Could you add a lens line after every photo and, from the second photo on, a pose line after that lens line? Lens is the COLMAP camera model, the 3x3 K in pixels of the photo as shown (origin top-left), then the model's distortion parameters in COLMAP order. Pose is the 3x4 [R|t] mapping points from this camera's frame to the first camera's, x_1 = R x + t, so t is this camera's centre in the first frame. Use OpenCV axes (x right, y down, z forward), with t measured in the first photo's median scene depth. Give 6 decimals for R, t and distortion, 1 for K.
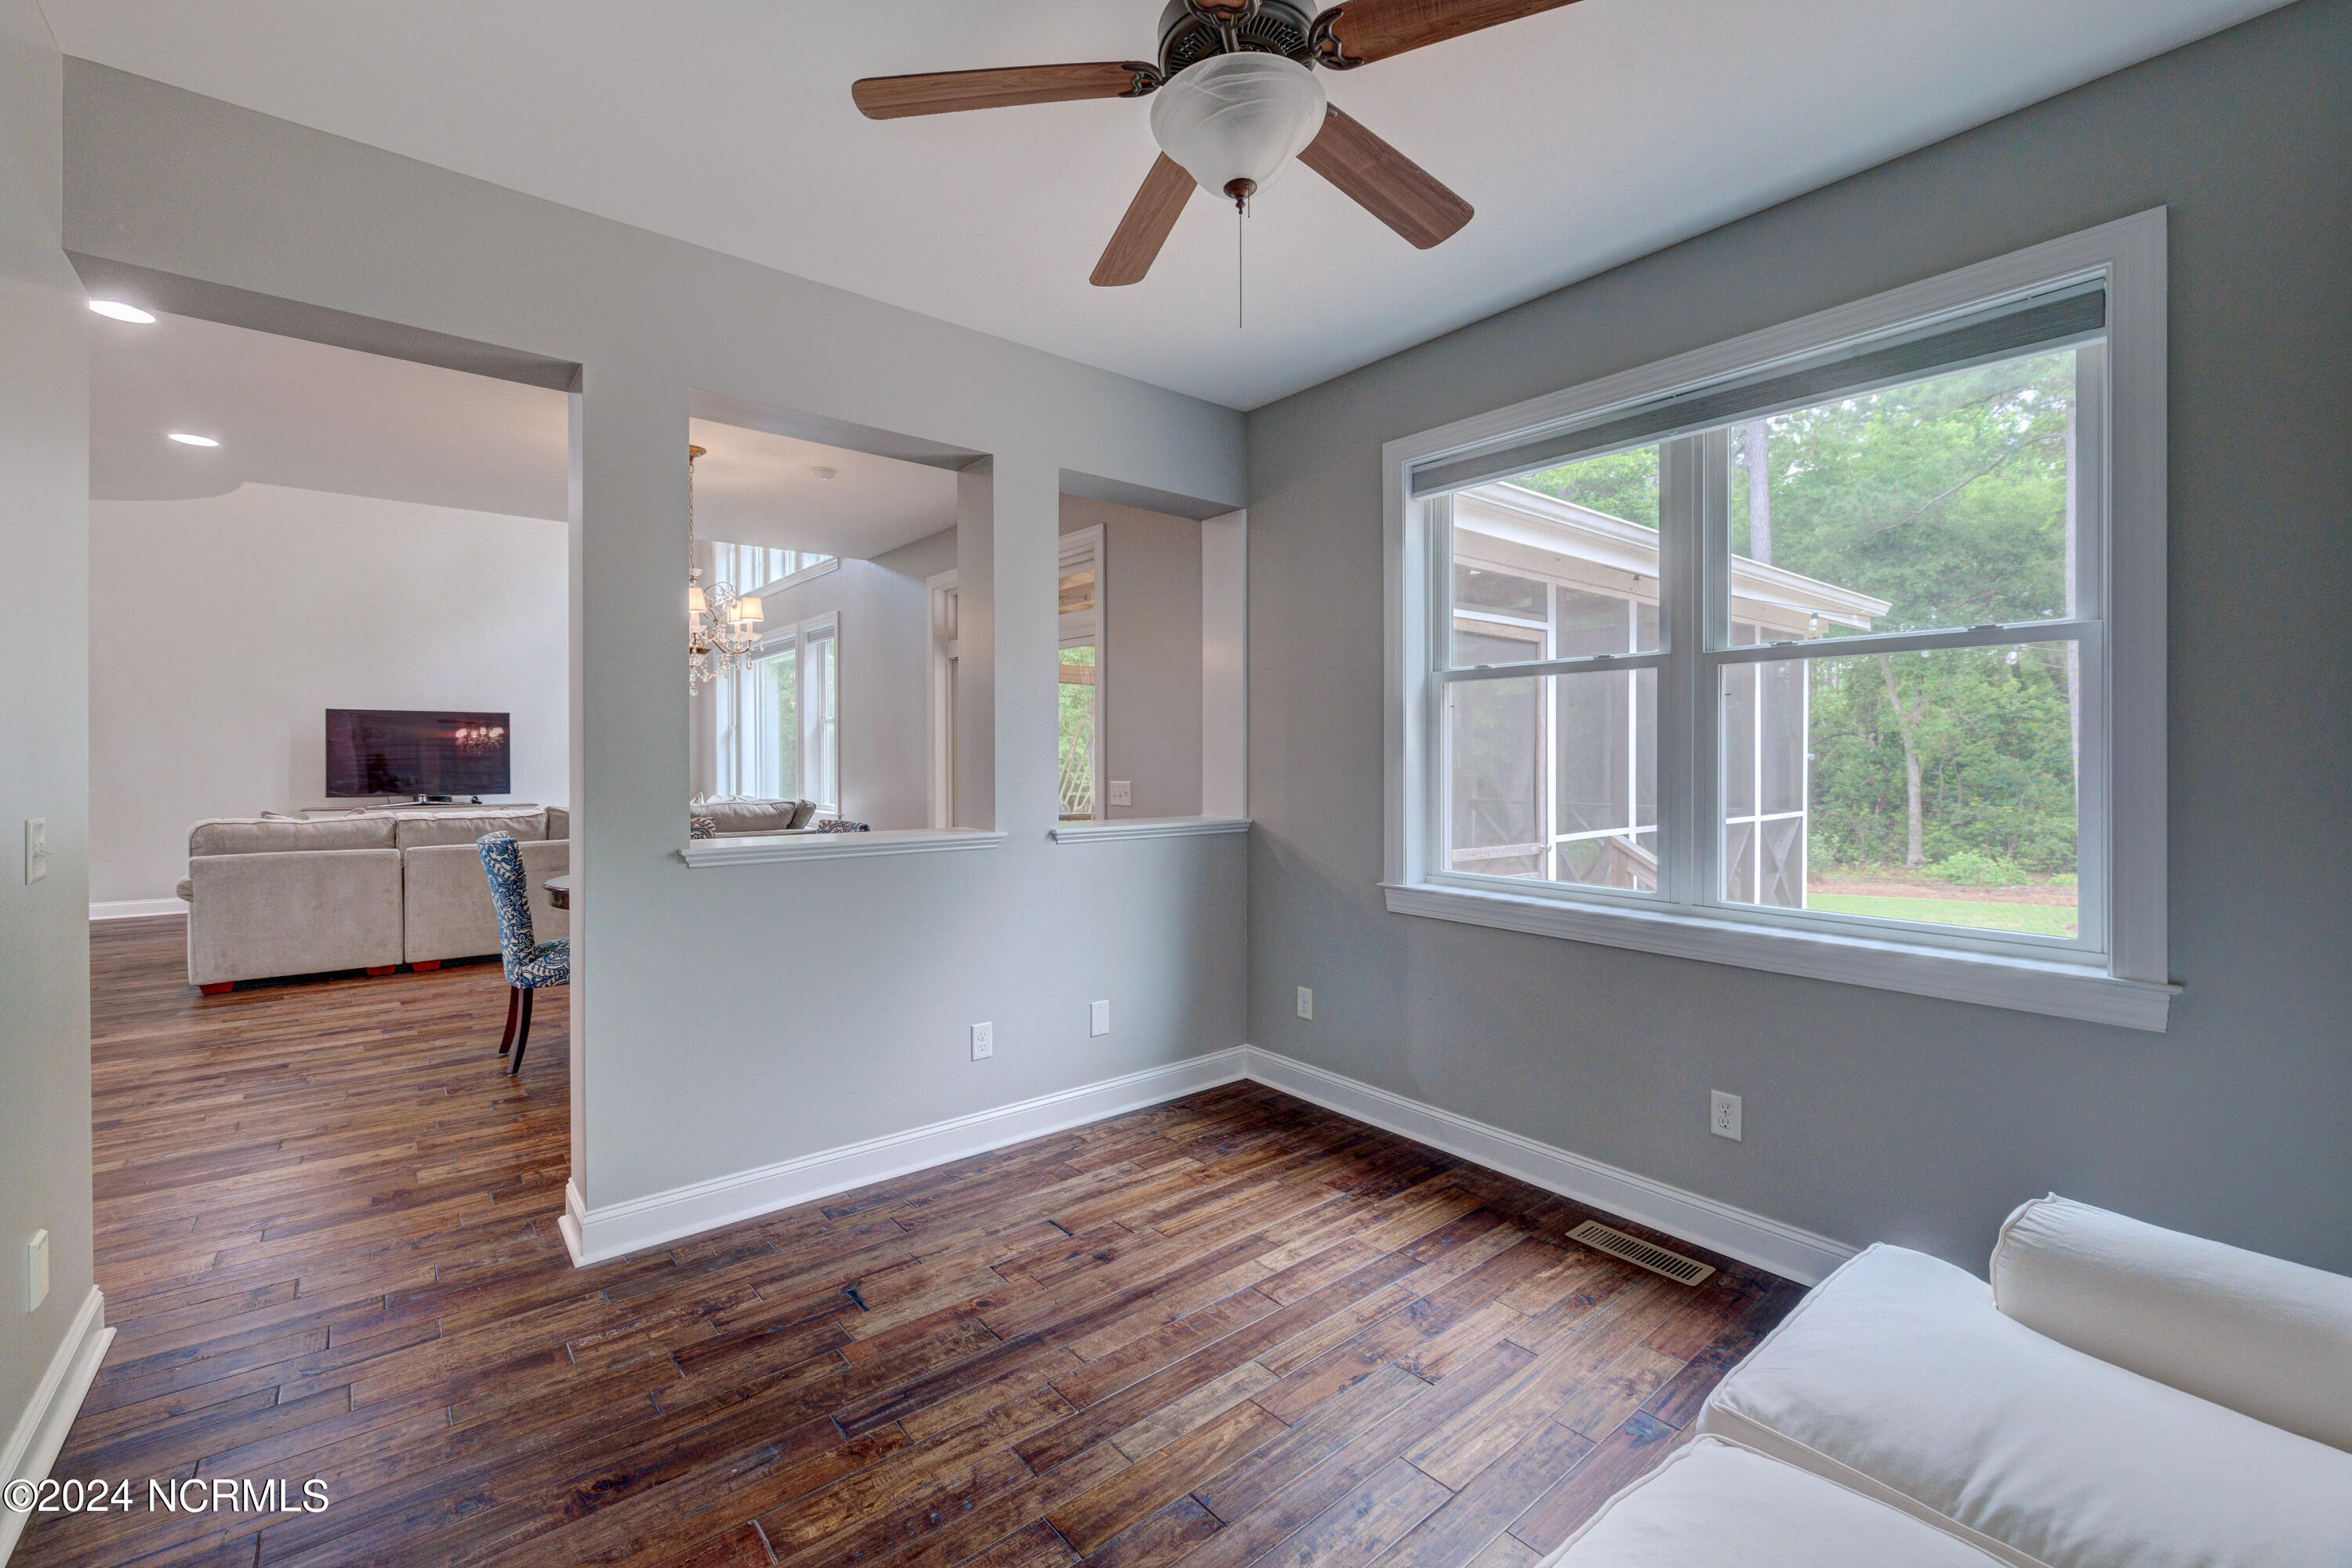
lens RADIAL K [[986.2, 0, 1163.2], [0, 986.2, 775.9], [0, 0, 1]] dist [-0.003111, 0.000338]
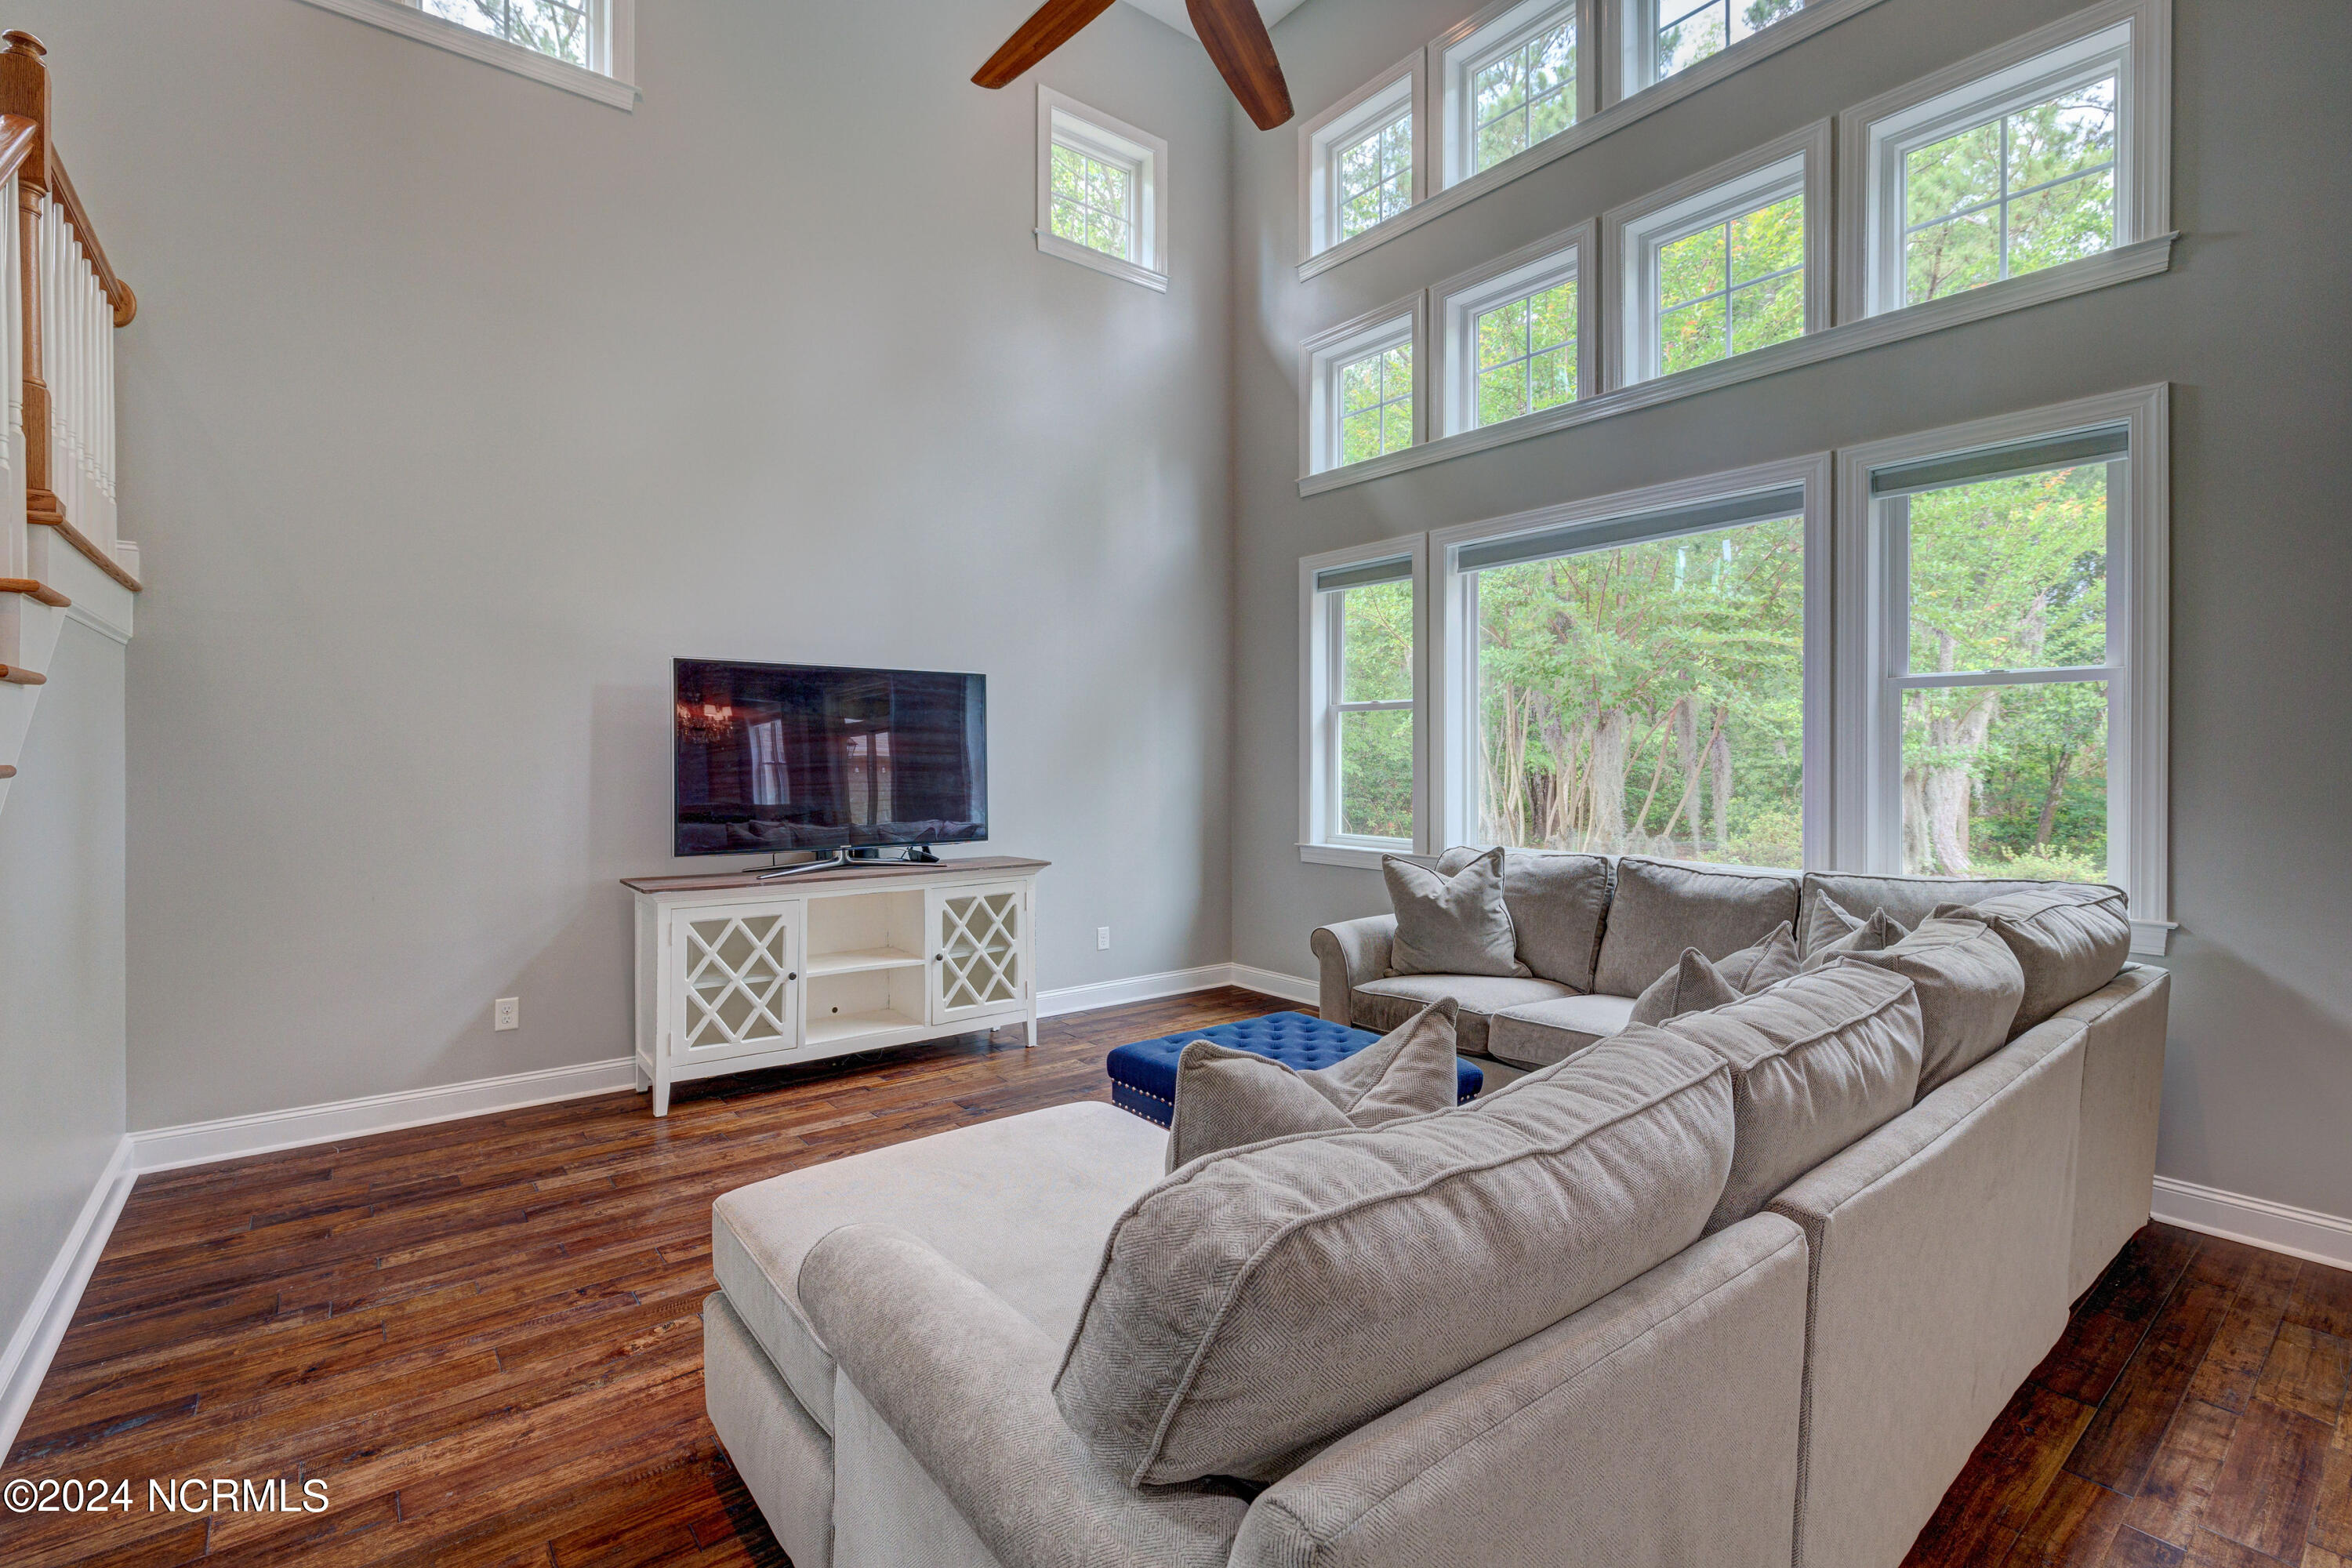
lens RADIAL K [[1049.7, 0, 1154.9], [0, 1049.7, 766.3], [0, 0, 1]] dist [0.001408, 0.000584]
pose [[0.999890, 0.000955, -0.014803, -0.913462], [-0.001163, 0.999901, -0.014034, -0.019283], [0.014788, 0.014050, 0.999792, 0.765353]]
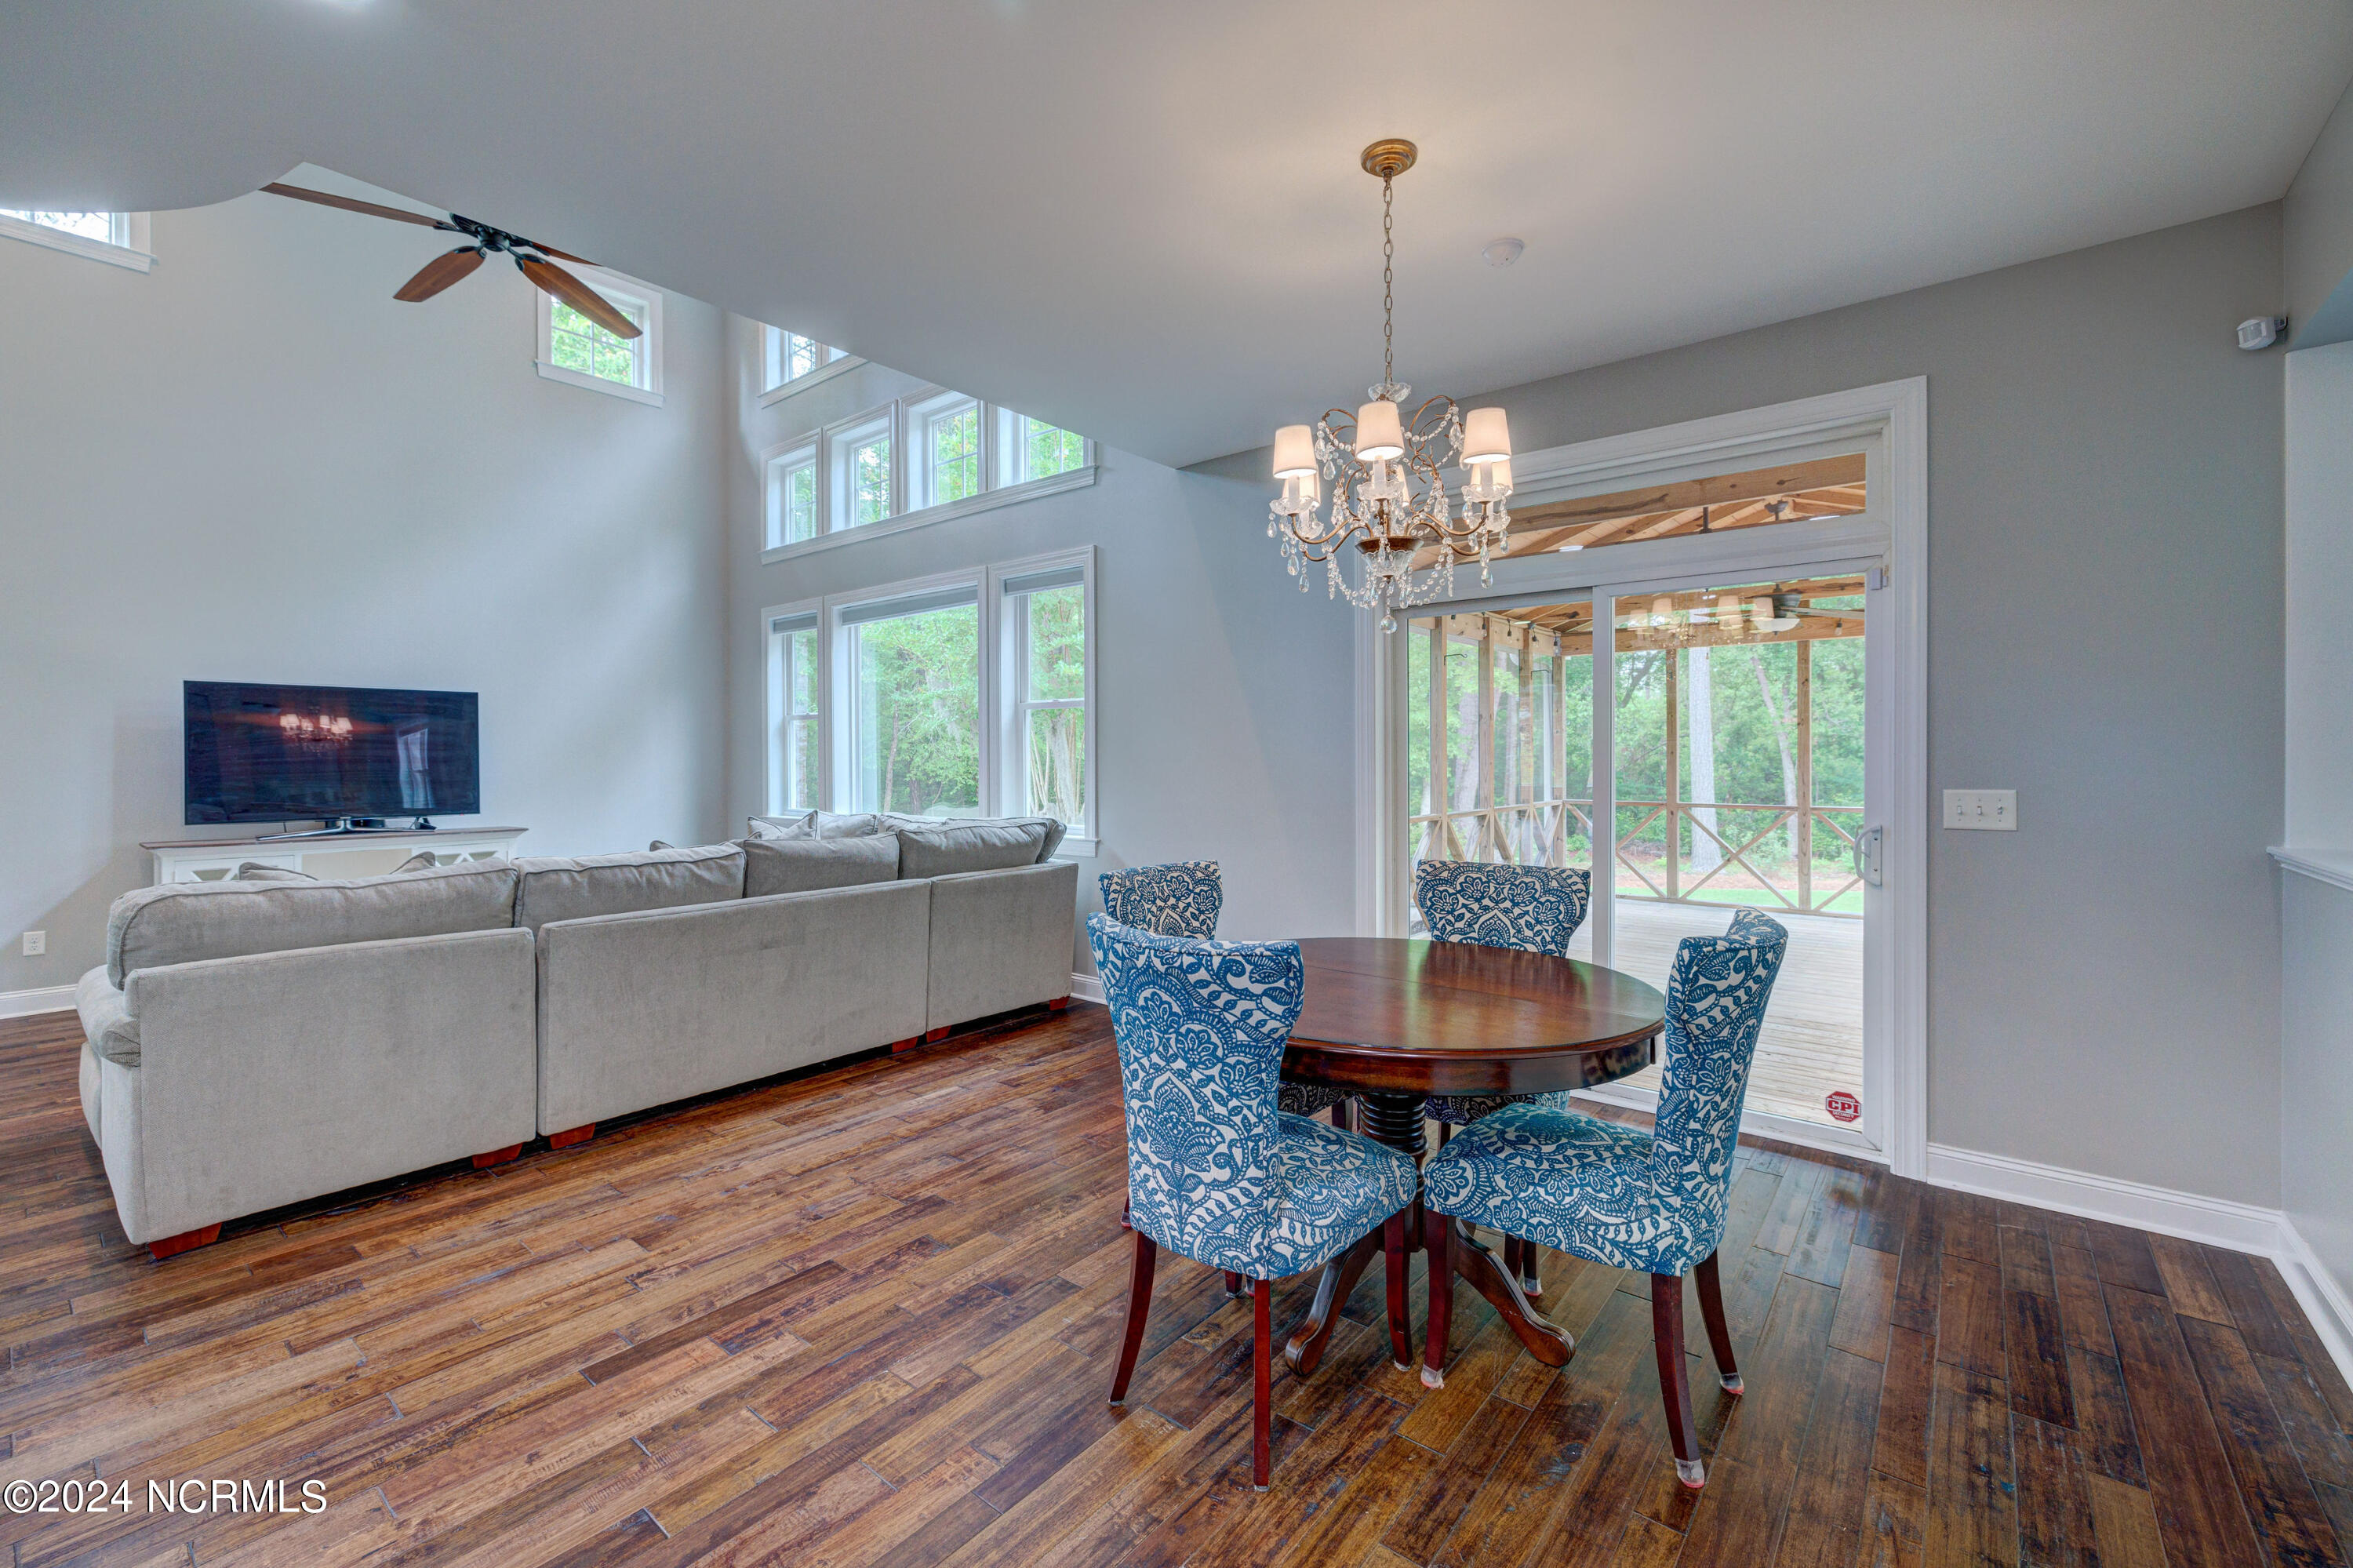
lens RADIAL K [[986.6, 0, 1165.0], [0, 986.6, 769.1], [0, 0, 1]] dist [-0.003111, 0.000338]
pose [[0.980665, -0.006157, 0.195597, -0.536721], [0.008131, 0.999924, -0.009291, -0.004139], [-0.195525, 0.010702, 0.980640, 0.399150]]
